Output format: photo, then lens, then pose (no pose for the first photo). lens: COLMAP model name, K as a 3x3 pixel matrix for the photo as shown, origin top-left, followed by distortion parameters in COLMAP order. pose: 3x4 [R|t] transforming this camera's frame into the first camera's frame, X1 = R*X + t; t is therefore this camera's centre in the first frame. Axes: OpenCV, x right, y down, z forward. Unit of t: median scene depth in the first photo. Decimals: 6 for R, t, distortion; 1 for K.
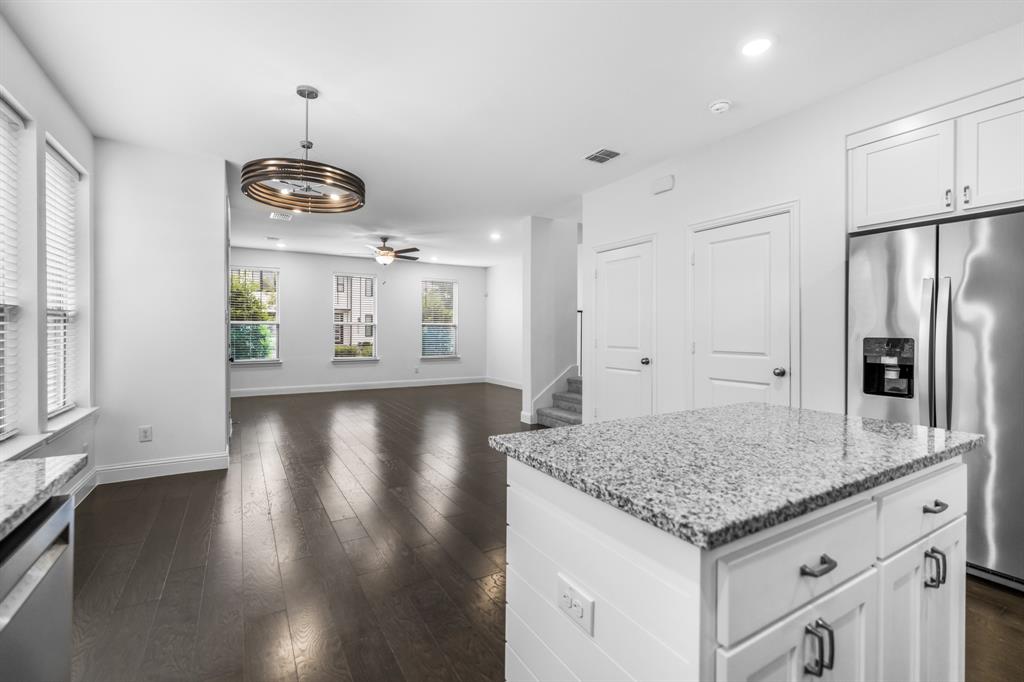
lens RADIAL K [[451.6, 0, 496.4], [0, 451.6, 329.9], [0, 0, 1]] dist [0.000228, 0.002643]
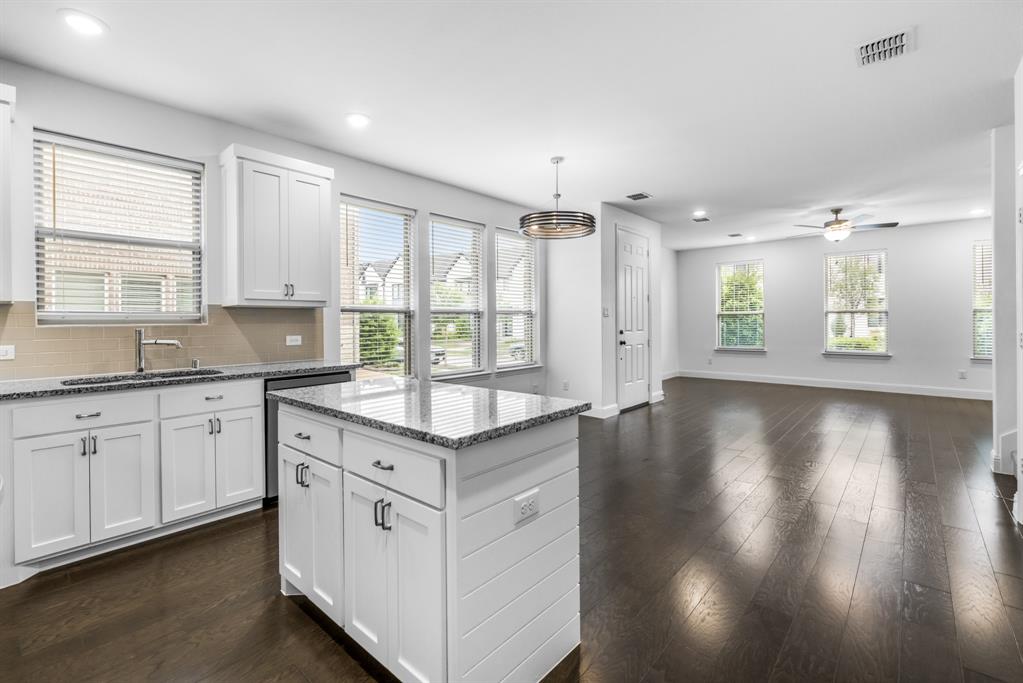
lens RADIAL K [[451.1, 0, 505.1], [0, 451.1, 320.0], [0, 0, 1]] dist [0.000228, 0.002643]
pose [[0.311445, -0.006586, -0.950241, 1.065419], [0.009598, 0.999947, -0.003785, -0.001016], [0.950216, -0.007942, 0.311491, 0.441673]]
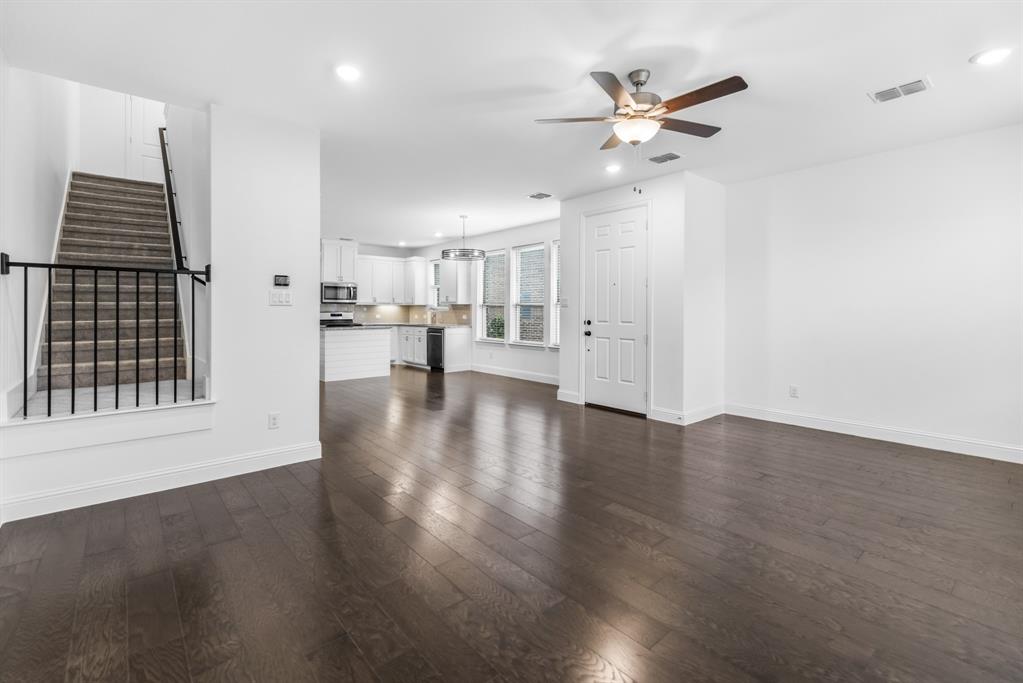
lens RADIAL K [[451.1, 0, 488.9], [0, 451.1, 302.1], [0, 0, 1]] dist [0.000228, 0.002643]
pose [[-0.986811, -0.005514, -0.161782, -0.169095], [-0.002191, 0.999783, -0.020711, 0.006442], [0.161861, -0.020083, -0.986609, 4.021670]]
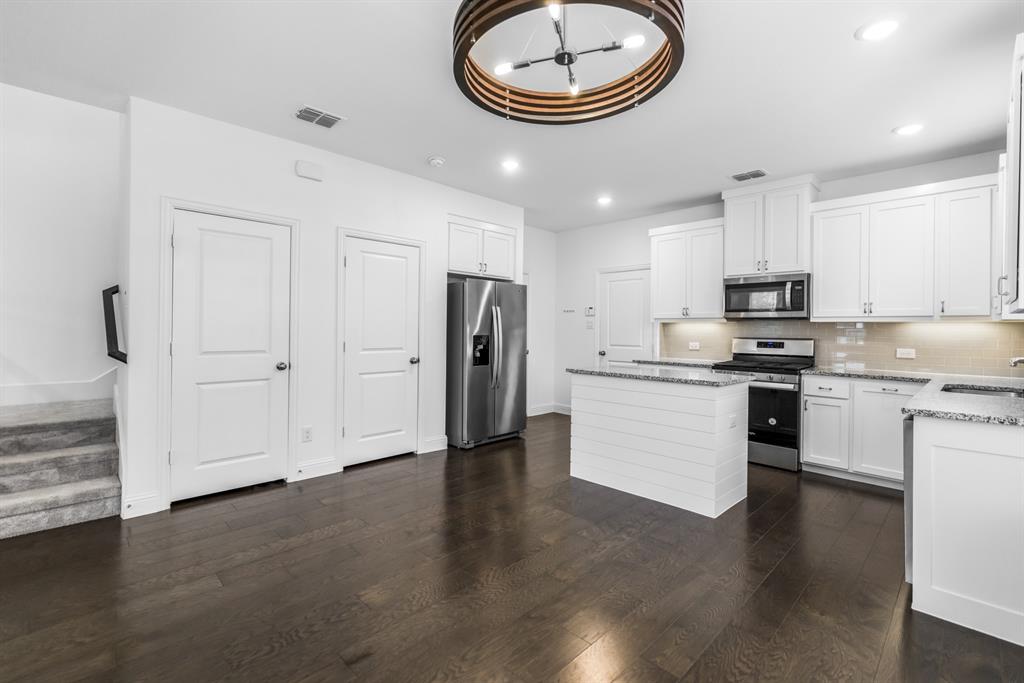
lens RADIAL K [[451.6, 0, 514.7], [0, 451.6, 328.0], [0, 0, 1]] dist [0.000228, 0.002643]
pose [[-0.259749, -0.000692, 0.965676, -1.022634], [-0.013338, 0.999907, -0.002871, -0.009546], [-0.965584, -0.013625, -0.259734, 1.364355]]
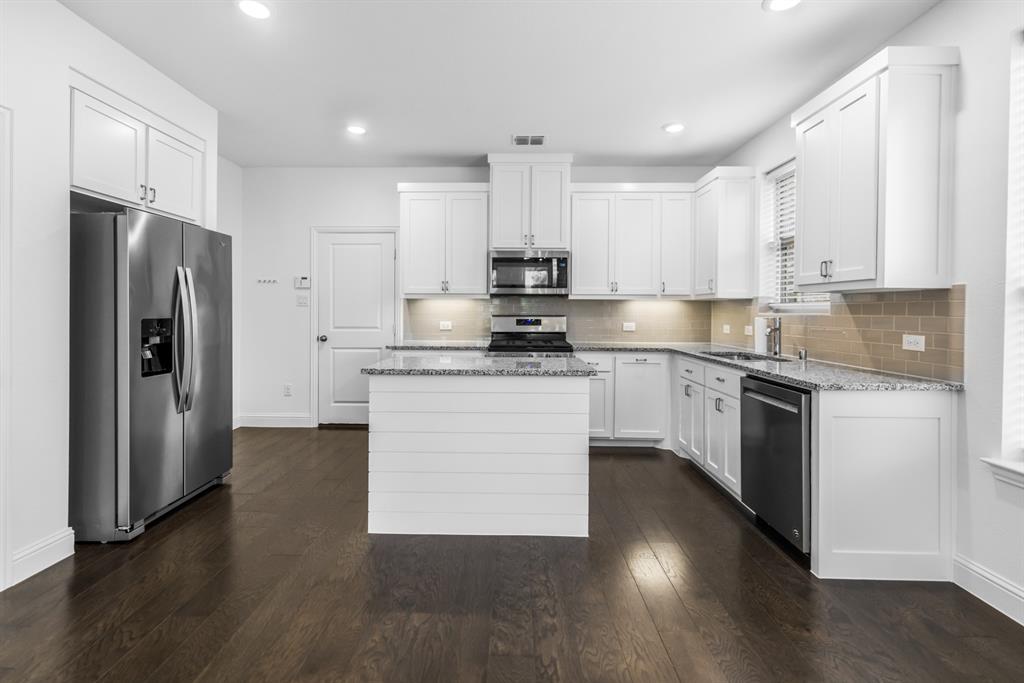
lens RADIAL K [[451.6, 0, 500.7], [0, 451.6, 310.5], [0, 0, 1]] dist [0.000228, 0.002643]
pose [[-0.855132, -0.006551, 0.518370, -0.336487], [-0.007303, 0.999973, 0.000589, -0.006853], [-0.518359, -0.003282, -0.855157, 1.478503]]
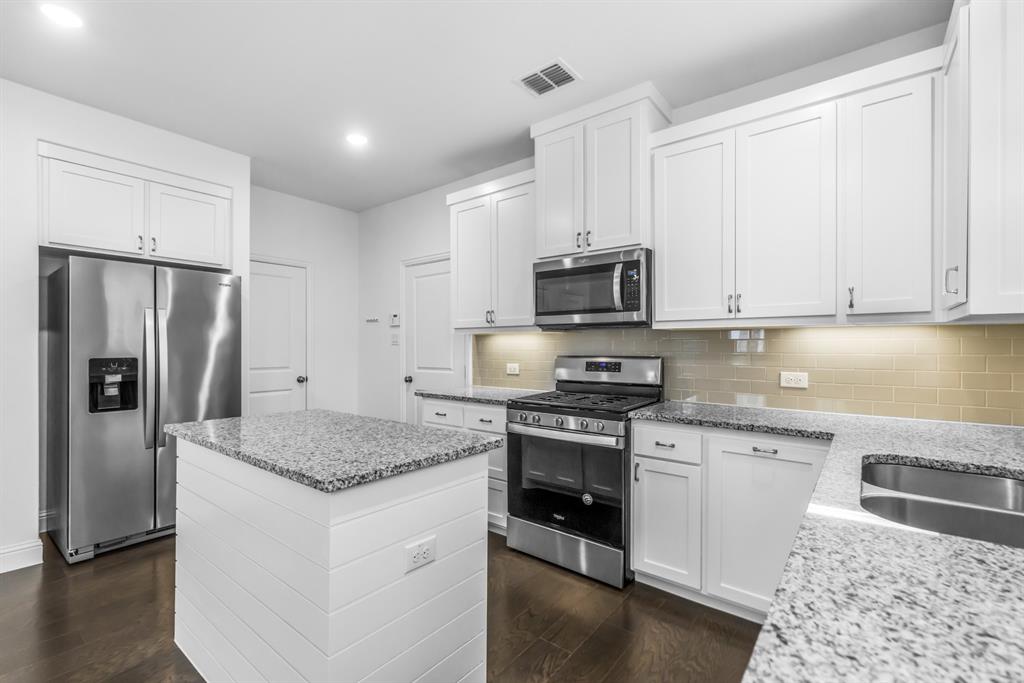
lens RADIAL K [[451.6, 0, 502.8], [0, 451.6, 346.4], [0, 0, 1]] dist [0.000228, 0.002643]
pose [[-0.367361, 0.000601, 0.930078, -0.495359], [-0.002564, 0.999995, -0.001659, -0.010610], [-0.930075, -0.002995, -0.367358, 0.530571]]
